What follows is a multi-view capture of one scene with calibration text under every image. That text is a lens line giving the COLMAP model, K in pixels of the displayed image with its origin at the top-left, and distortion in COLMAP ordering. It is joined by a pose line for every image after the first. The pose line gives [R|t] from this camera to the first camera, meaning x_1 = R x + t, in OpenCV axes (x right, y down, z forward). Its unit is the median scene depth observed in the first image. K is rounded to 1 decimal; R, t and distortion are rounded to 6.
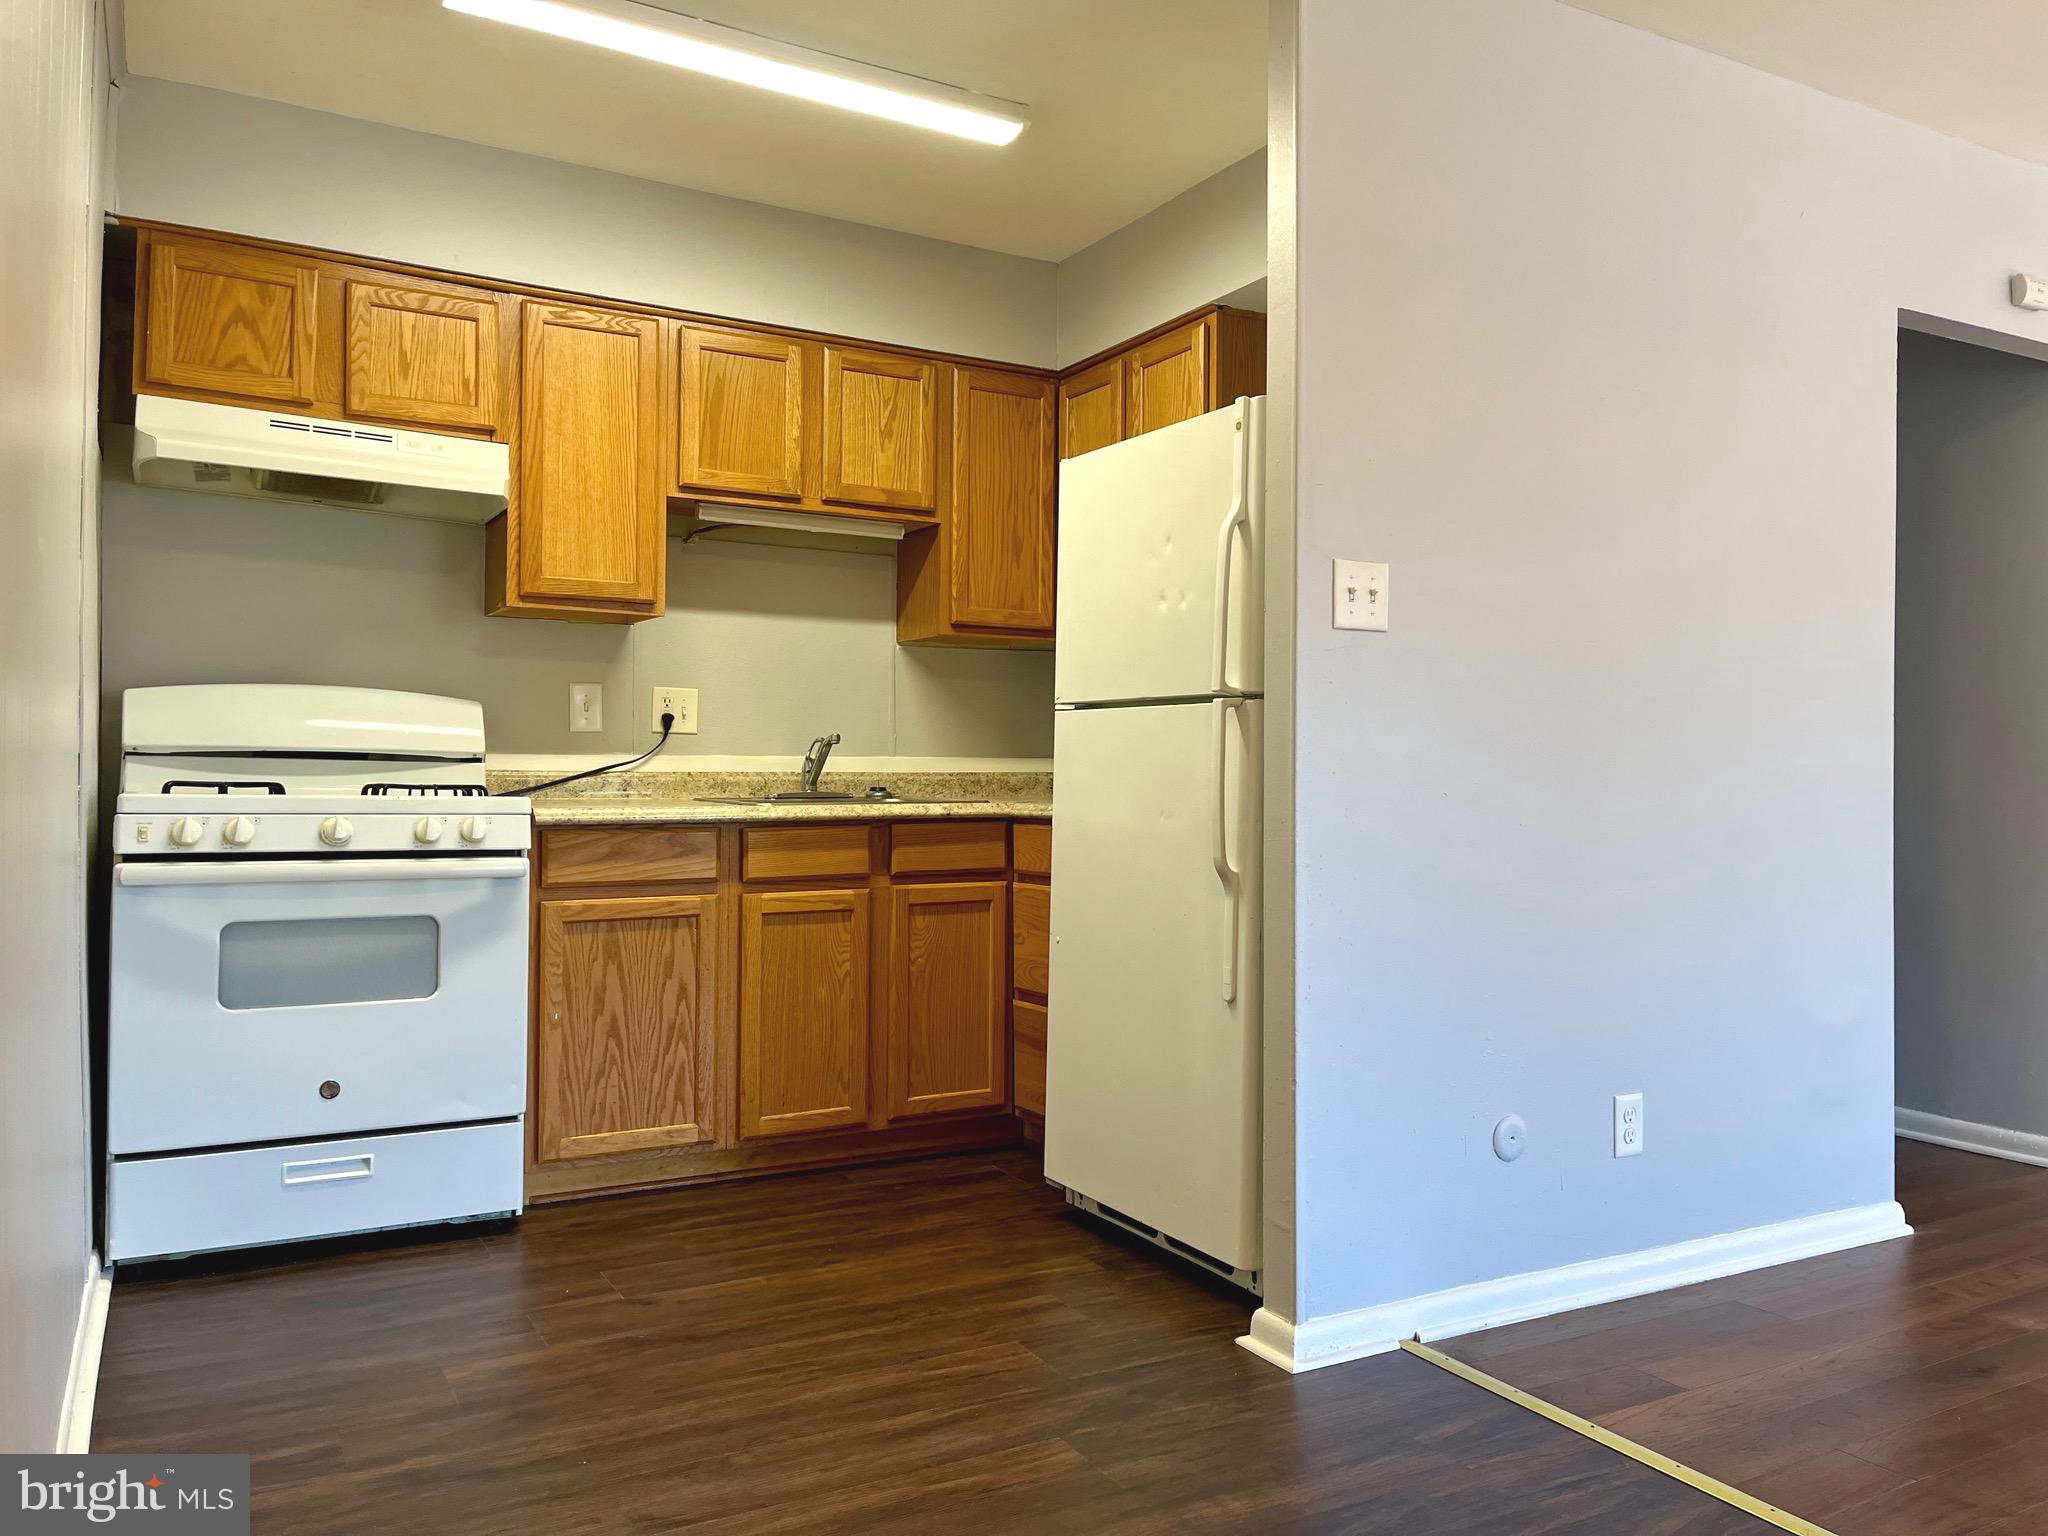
lens RADIAL K [[1521.6, 0, 1024.0], [0, 1521.6, 768.0], [0, 0, 1]] dist [0.016567, -0.001383]
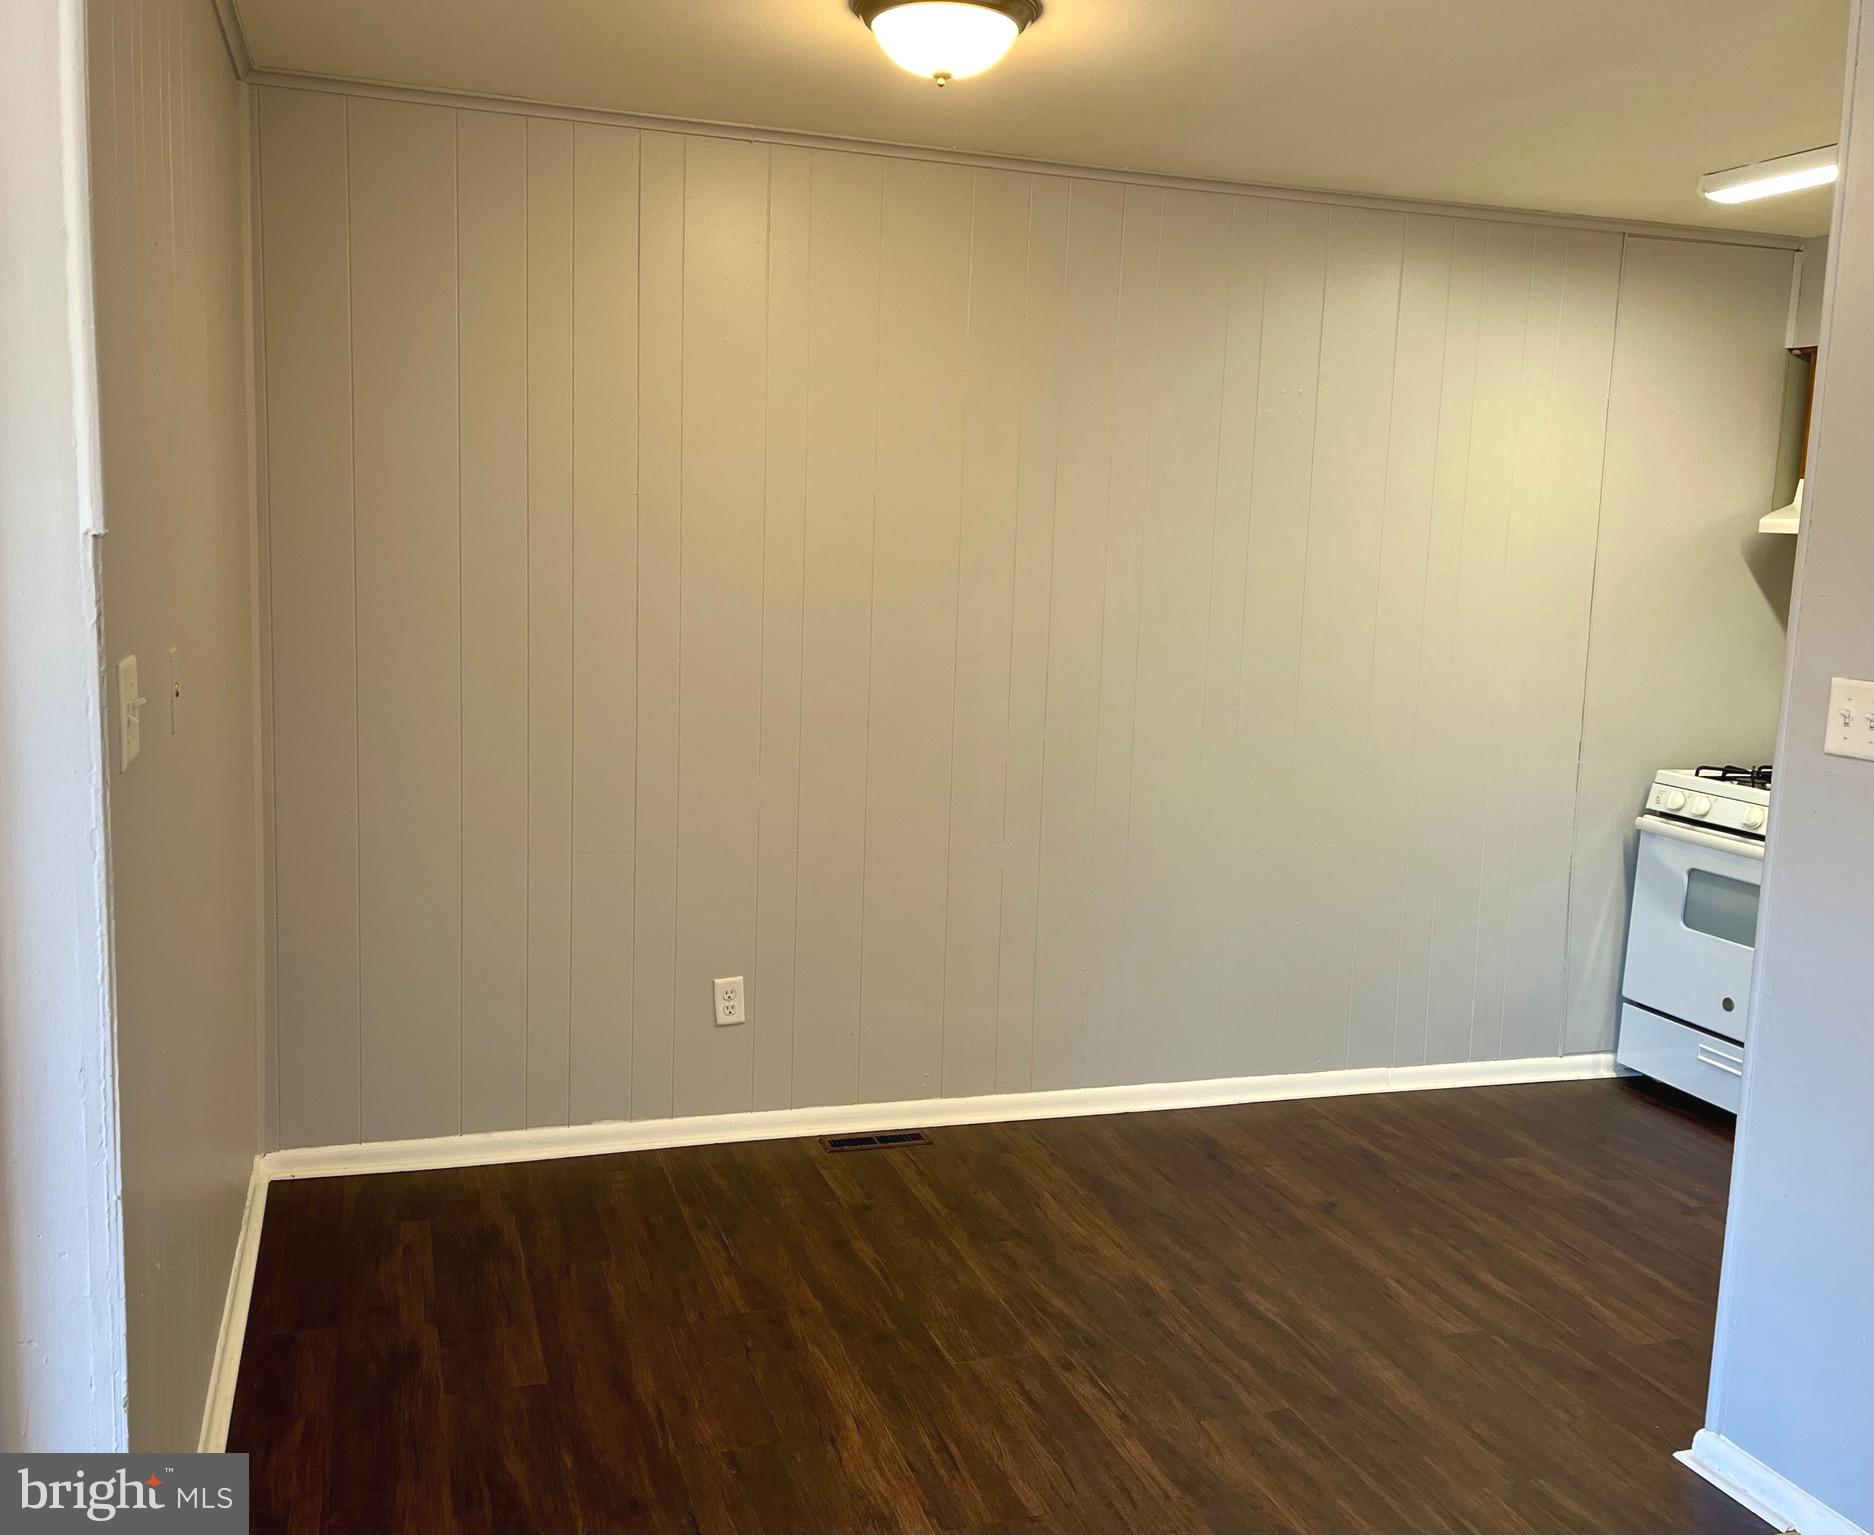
lens RADIAL K [[1639.4, 0, 907.7], [0, 1639.4, 766.9], [0, 0, 1]] dist [0.004672, -0.002830]
pose [[-0.202744, 0.122122, -0.971587, 1.317952], [-0.028972, 0.991011, 0.130609, -0.205148], [0.978803, 0.054629, -0.197383, 0.678864]]
